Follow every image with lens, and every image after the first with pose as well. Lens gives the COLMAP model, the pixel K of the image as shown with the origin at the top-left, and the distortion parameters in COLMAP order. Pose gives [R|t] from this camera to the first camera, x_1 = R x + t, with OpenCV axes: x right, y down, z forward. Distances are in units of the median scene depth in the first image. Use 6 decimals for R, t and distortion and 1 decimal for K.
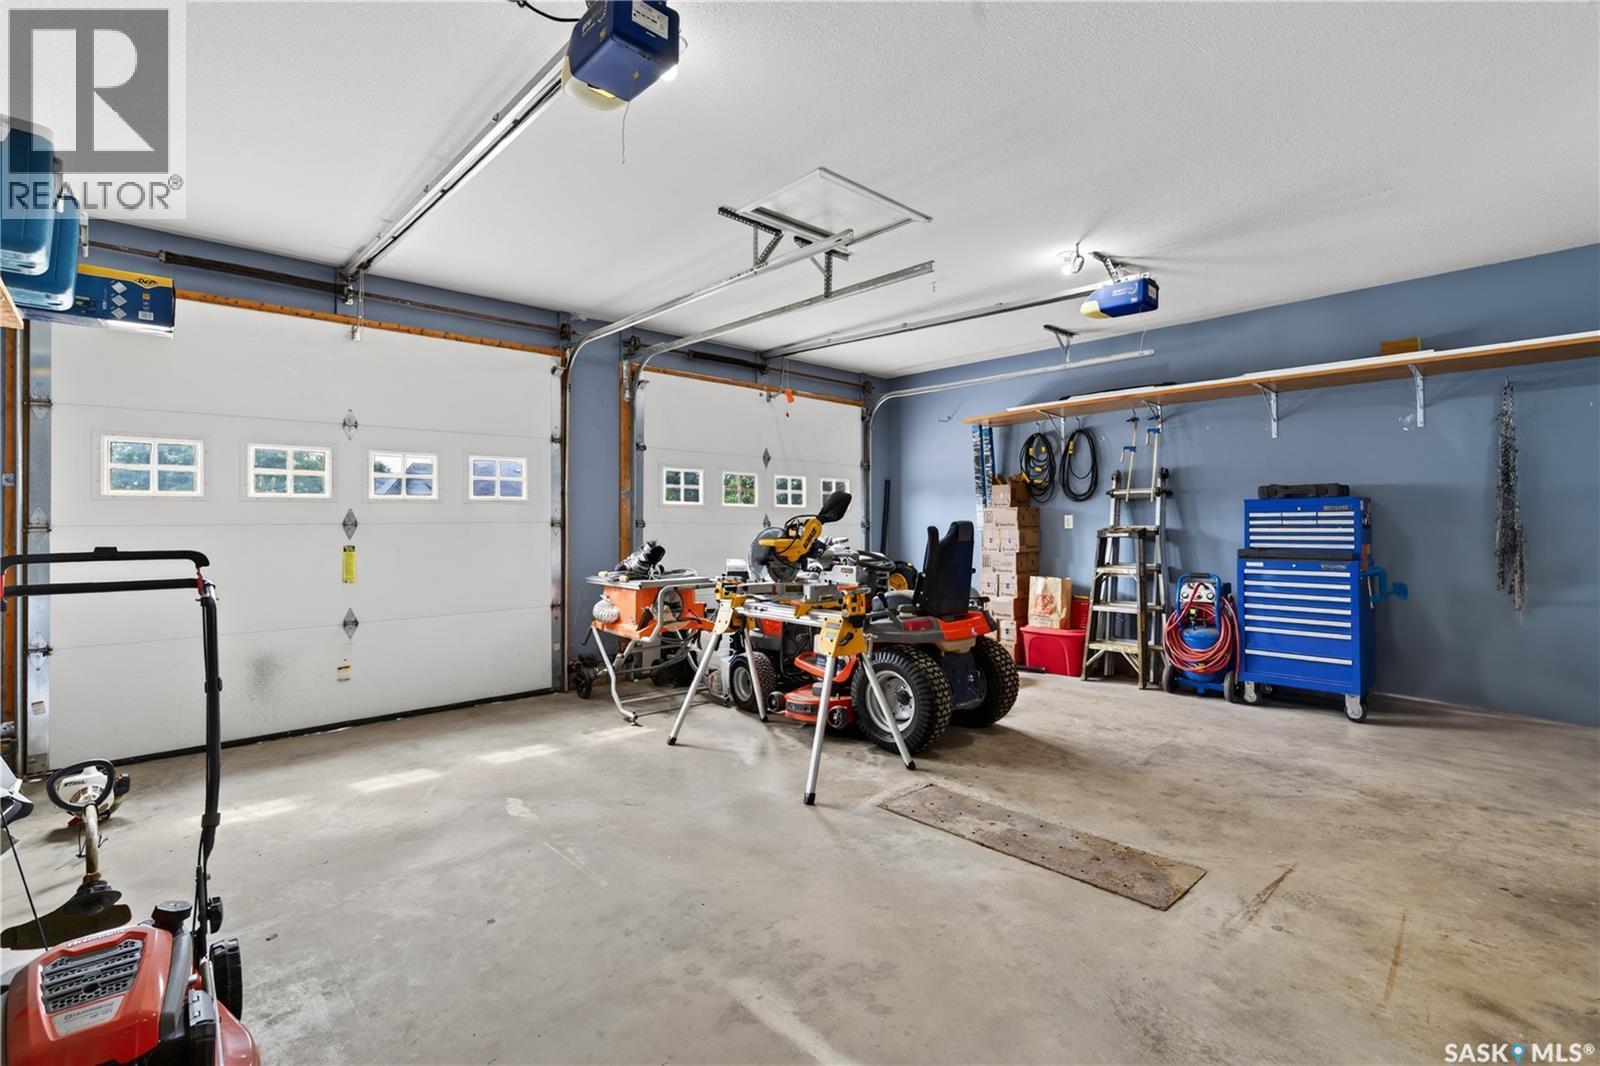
lens RADIAL K [[729.3, 0, 790.8], [0, 729.3, 520.0], [0, 0, 1]] dist [-0.005414, 0.000113]
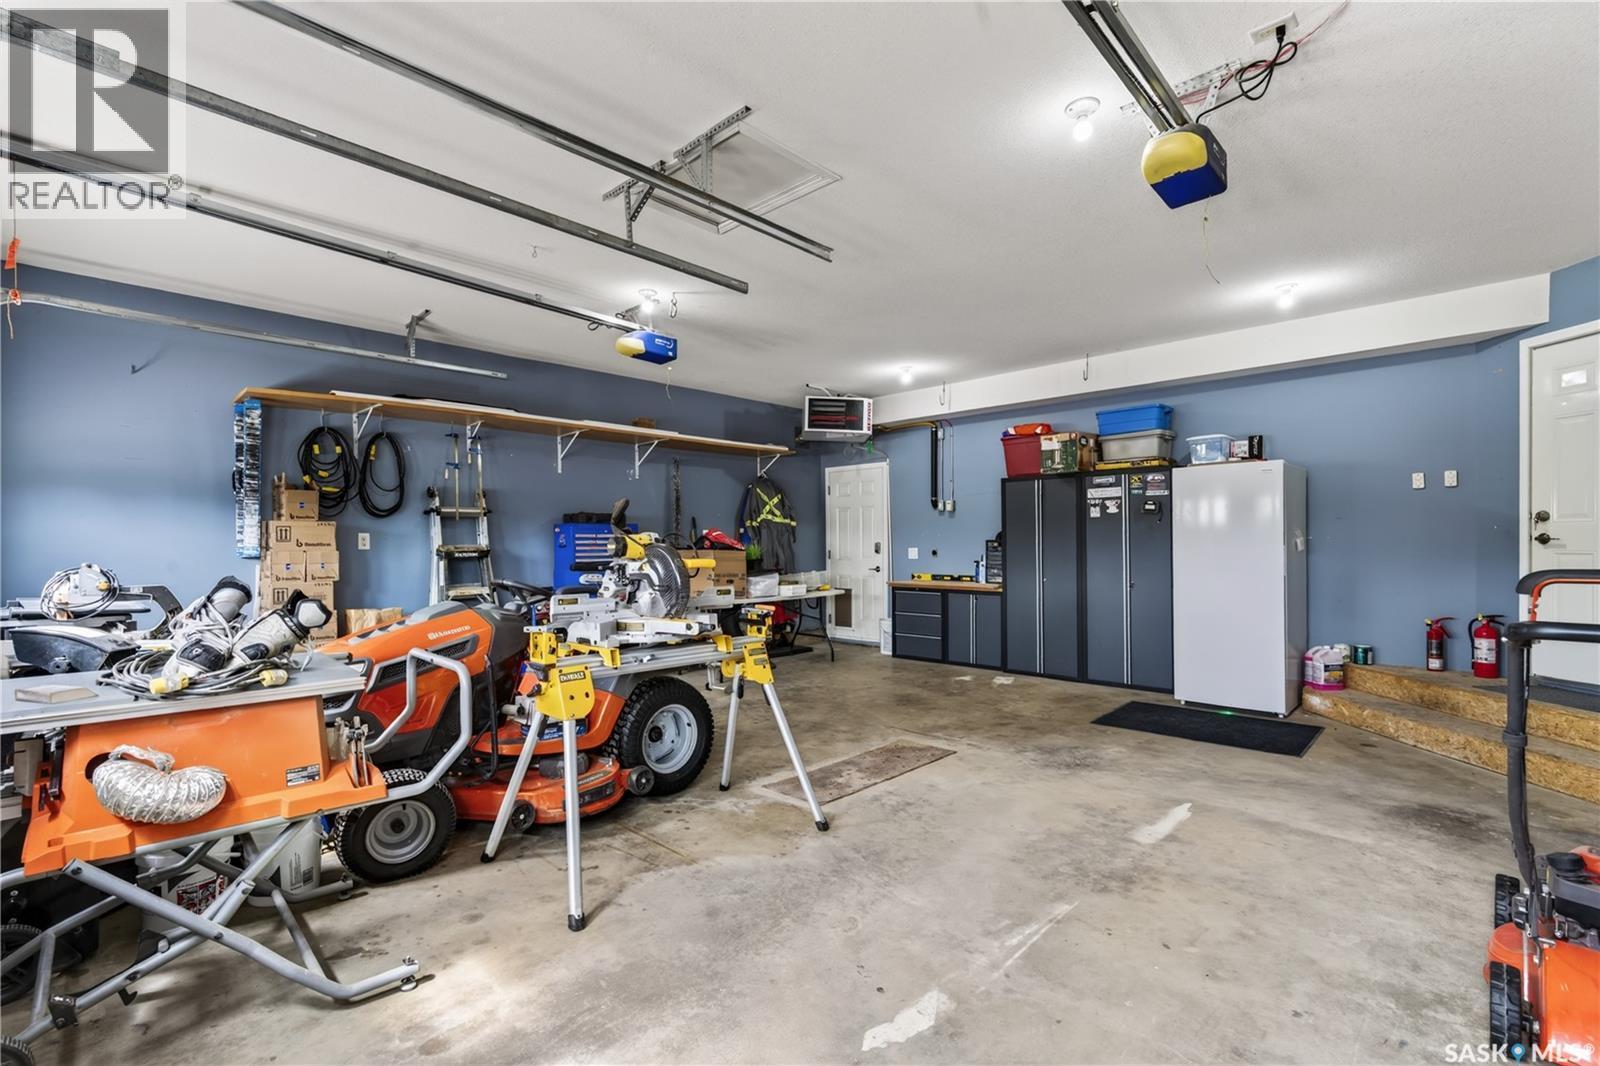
lens RADIAL K [[726.4, 0, 790.0], [0, 726.4, 547.3], [0, 0, 1]] dist [-0.014938, -0.000291]
pose [[-0.059394, 0.000944, 0.998234, -0.785277], [-0.001230, 0.999999, -0.001019, 0.016616], [-0.998234, -0.001288, -0.059393, 0.938930]]
